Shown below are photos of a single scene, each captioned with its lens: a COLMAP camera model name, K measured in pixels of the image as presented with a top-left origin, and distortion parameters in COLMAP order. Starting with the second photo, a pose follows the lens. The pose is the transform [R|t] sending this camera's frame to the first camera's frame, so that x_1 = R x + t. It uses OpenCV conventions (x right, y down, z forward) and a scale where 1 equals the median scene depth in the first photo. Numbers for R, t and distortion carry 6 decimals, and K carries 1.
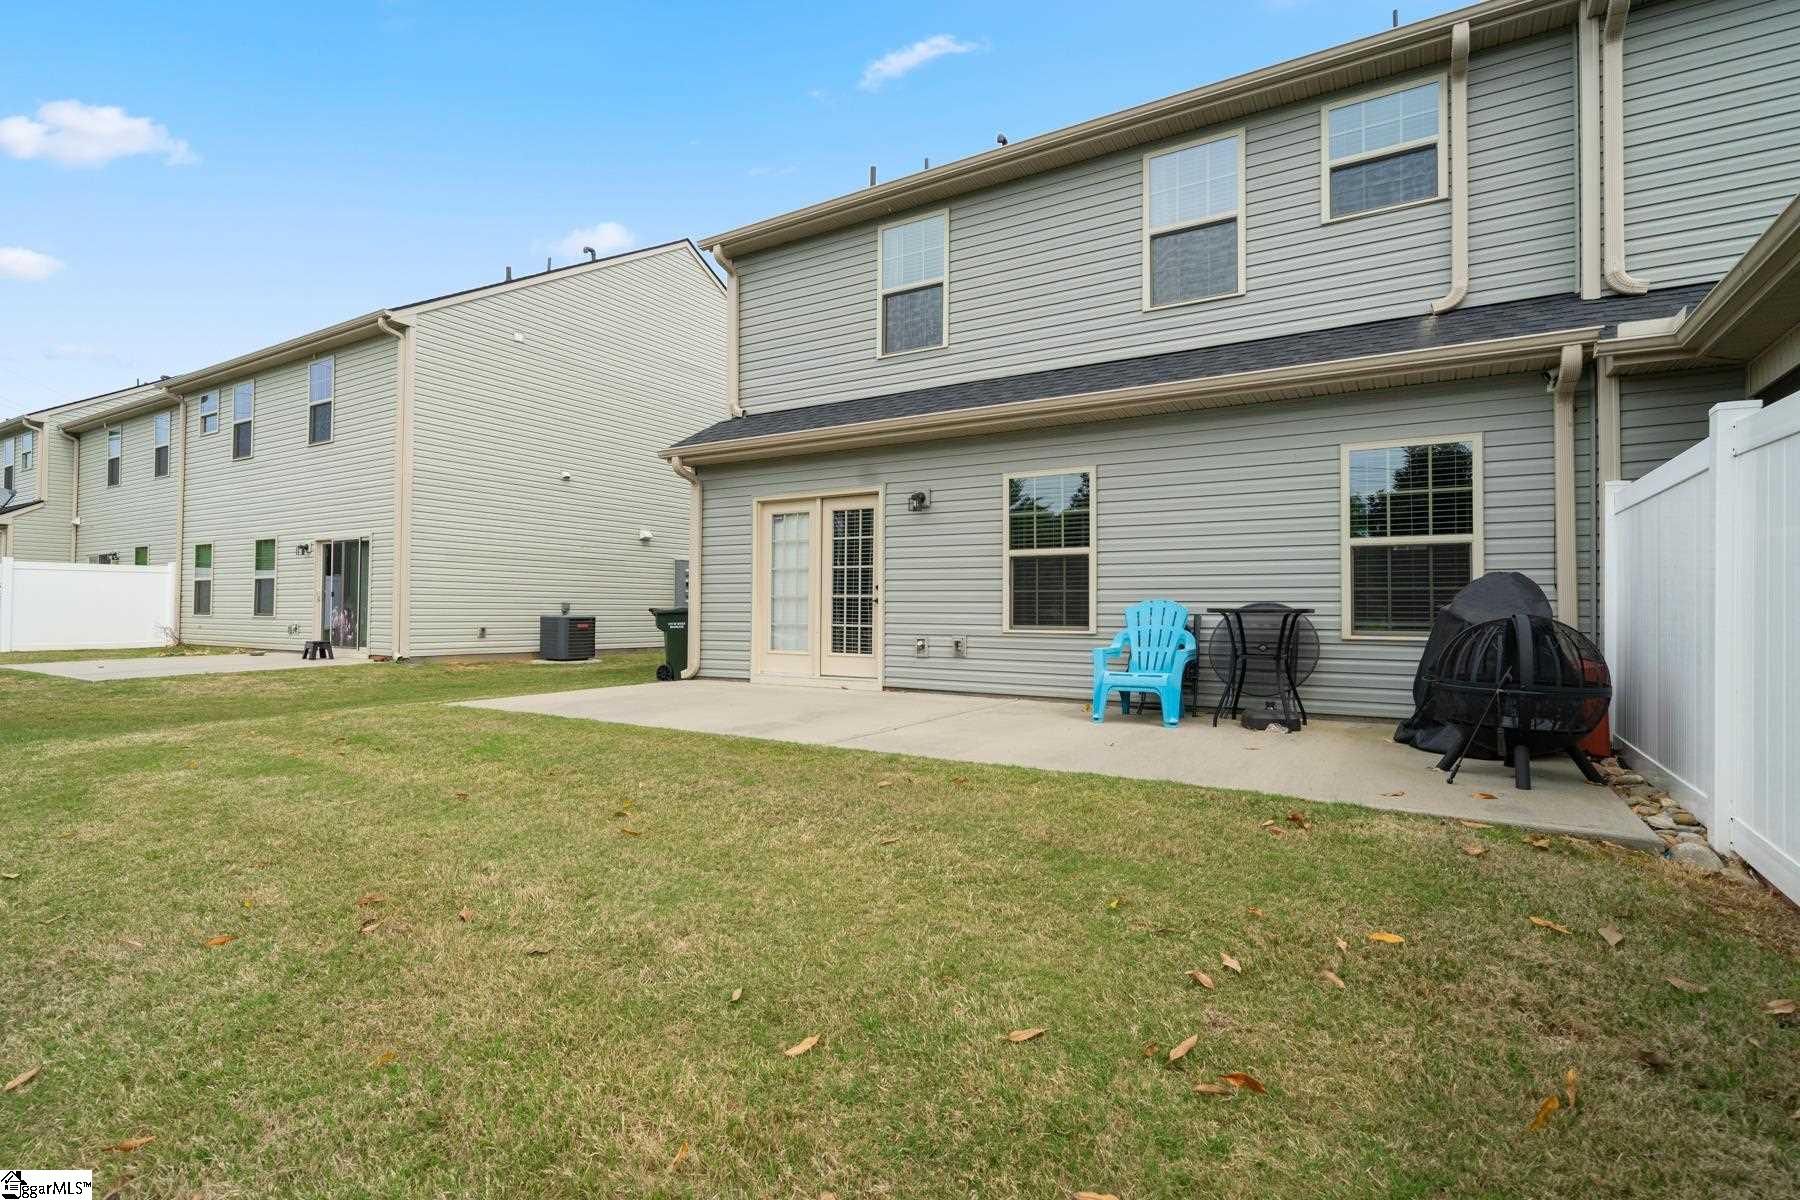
lens RADIAL K [[838.8, 0, 907.8], [0, 838.8, 598.4], [0, 0, 1]] dist [0.006346, -0.001402]
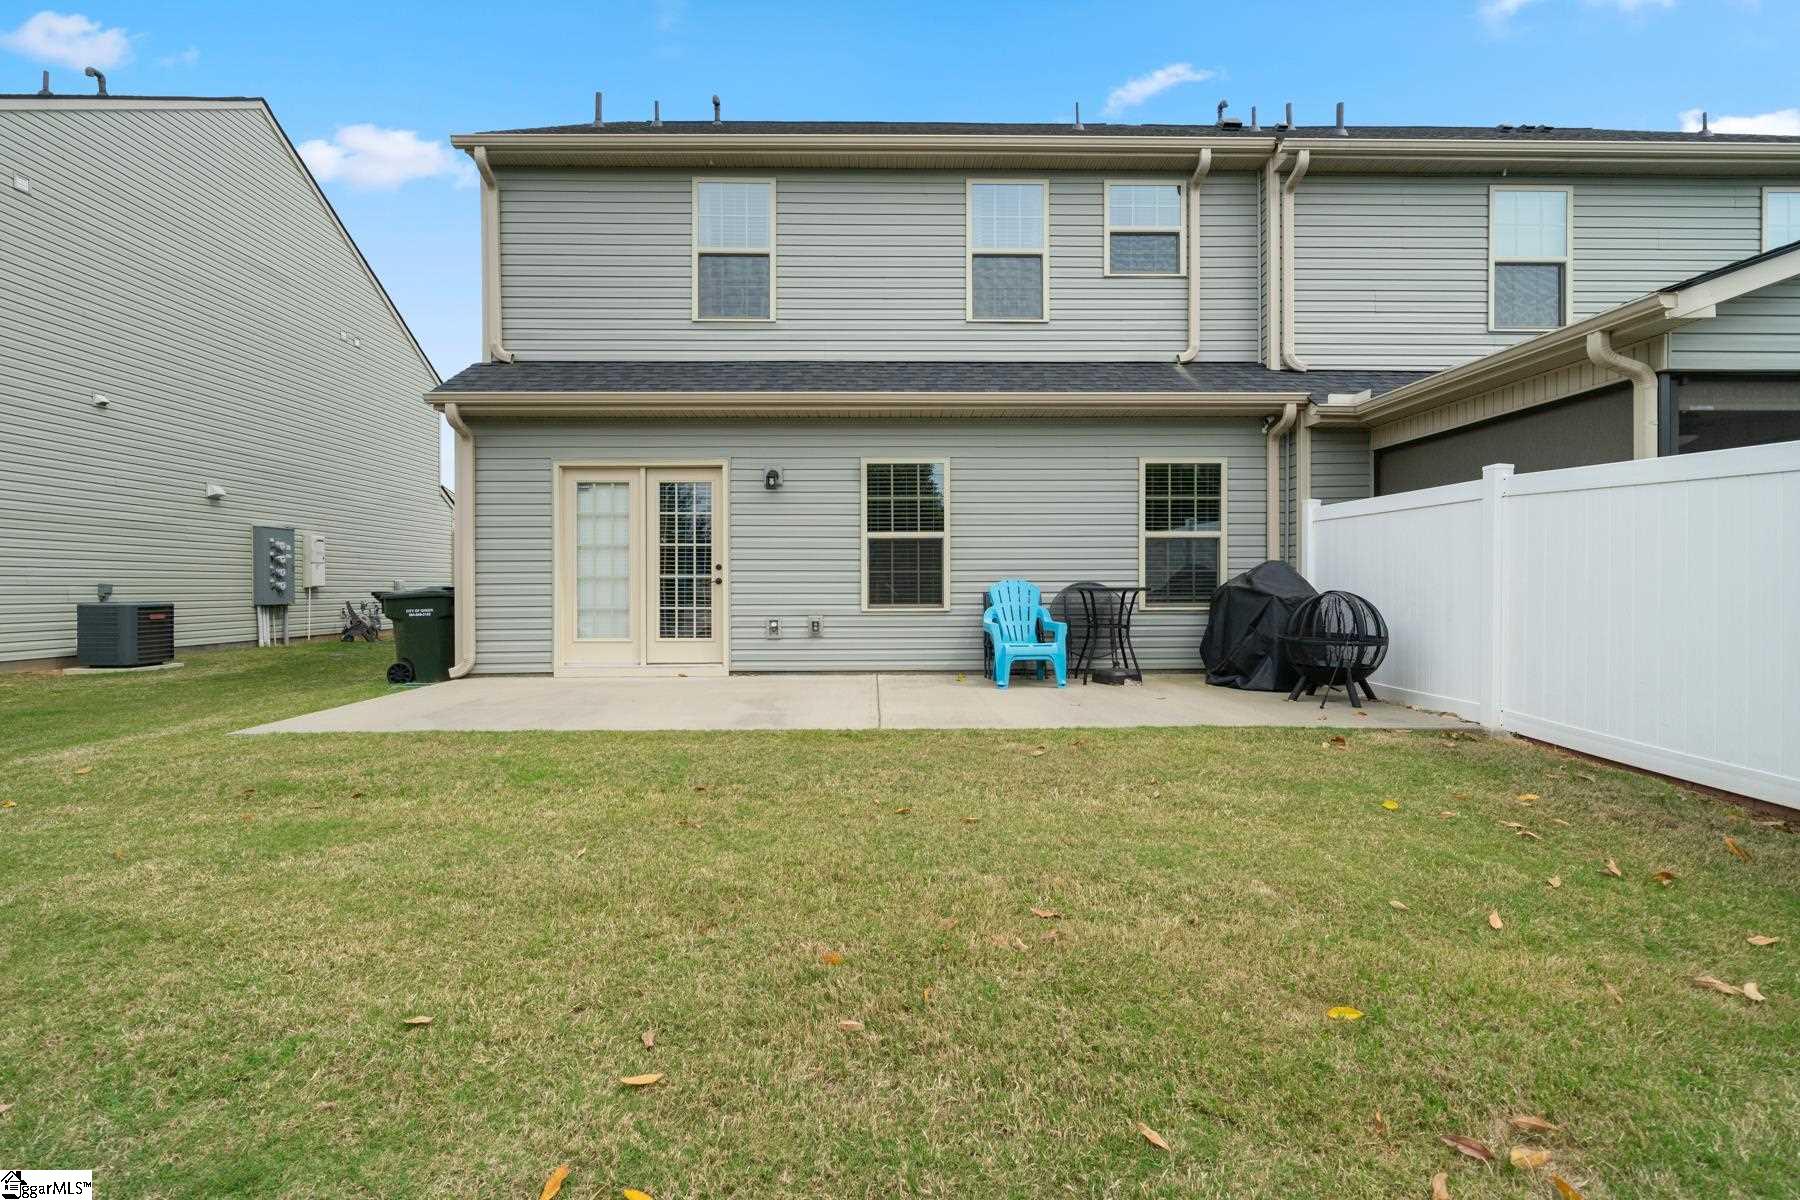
lens RADIAL K [[838.8, 0, 899.3], [0, 838.8, 595.7], [0, 0, 1]] dist [0.006346, -0.001402]
pose [[0.843776, -0.015328, 0.536476, -0.378540], [0.000478, 0.999613, 0.027809, -0.007255], [-0.536695, -0.023208, 0.843457, 0.092998]]
